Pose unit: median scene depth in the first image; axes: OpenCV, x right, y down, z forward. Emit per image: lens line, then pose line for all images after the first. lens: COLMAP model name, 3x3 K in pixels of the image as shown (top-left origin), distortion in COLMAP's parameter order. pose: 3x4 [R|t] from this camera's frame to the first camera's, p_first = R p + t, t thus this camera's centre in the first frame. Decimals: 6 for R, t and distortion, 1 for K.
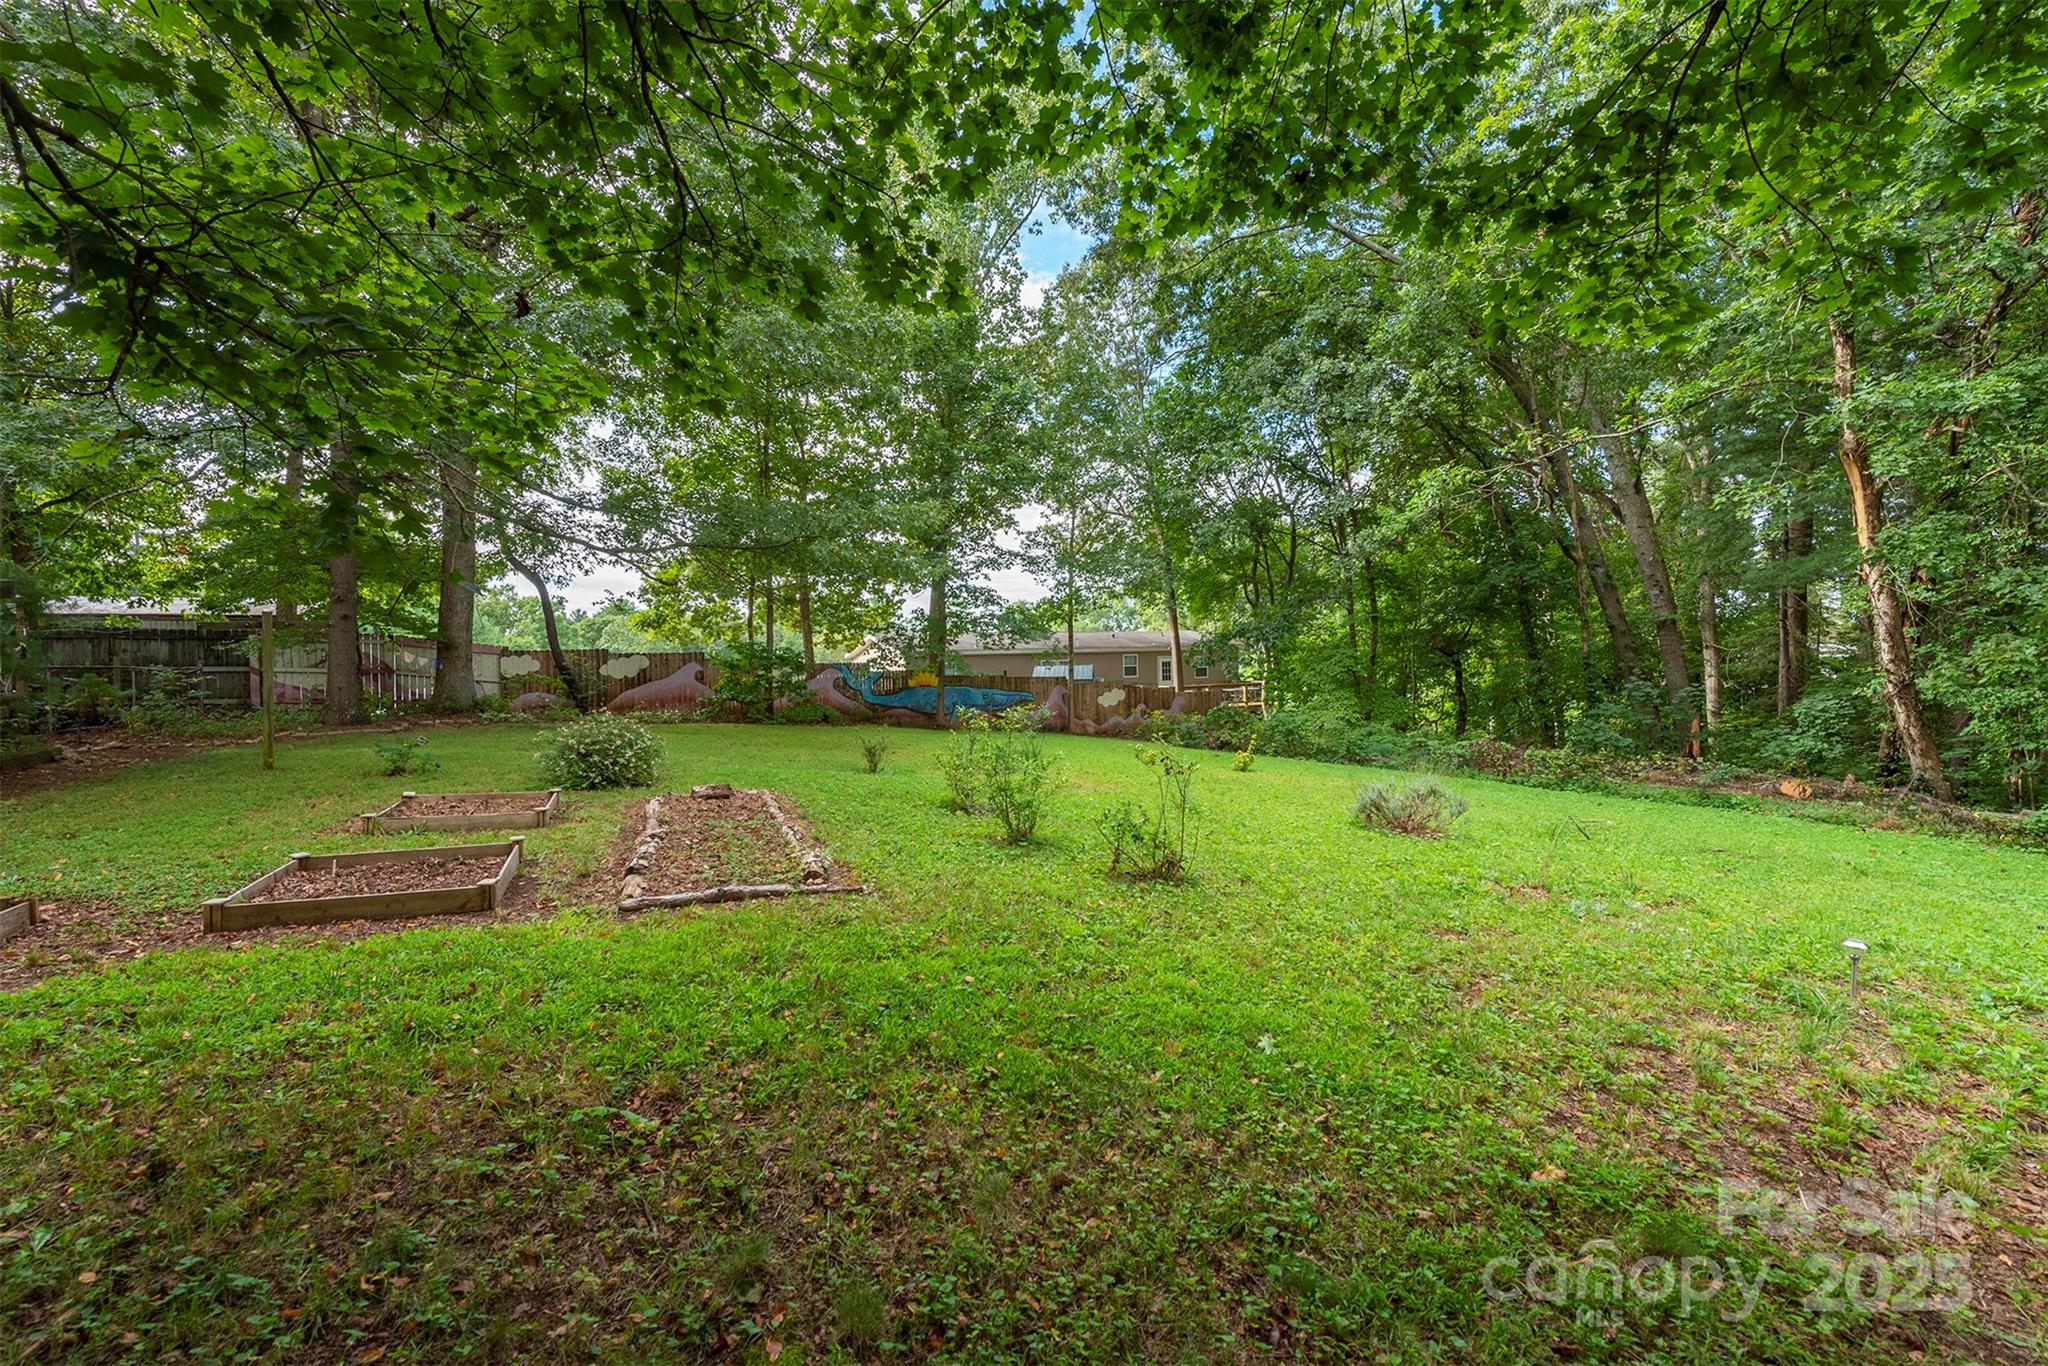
lens RADIAL K [[897.8, 0, 1024.0], [0, 897.8, 683.0], [0, 0, 1]] dist [0.000319, -0.000107]
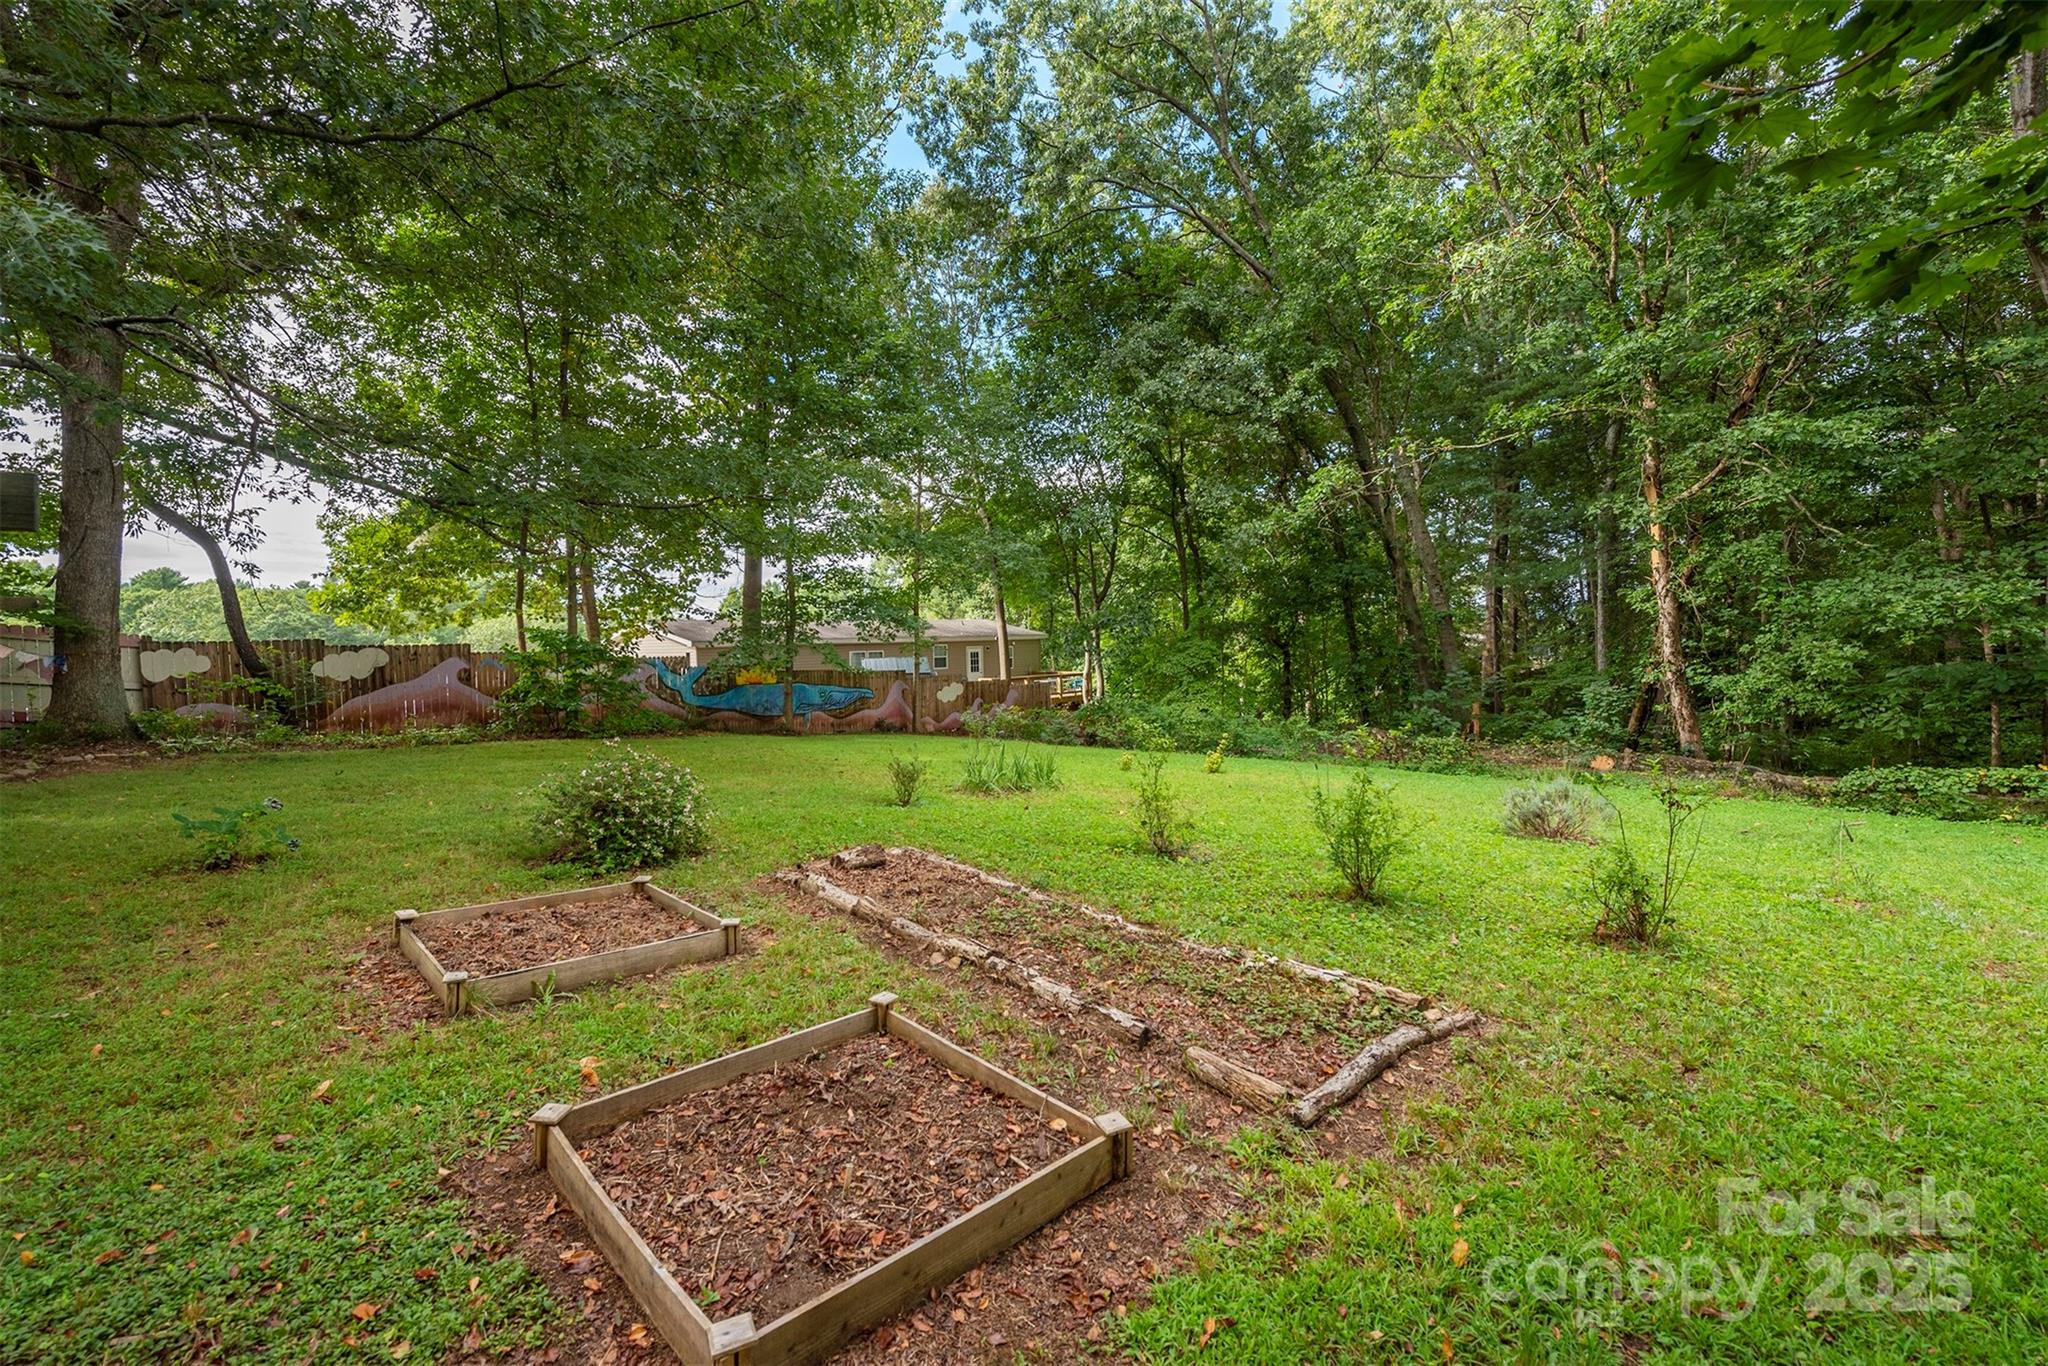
lens RADIAL K [[897.7, 0, 1014.2], [0, 897.7, 684.5], [0, 0, 1]] dist [0.008221, -0.000661]
pose [[0.932823, -0.015737, 0.359991, -0.212976], [0.009781, 0.999784, 0.018362, -0.010058], [-0.360202, -0.013607, 0.932775, 0.142170]]
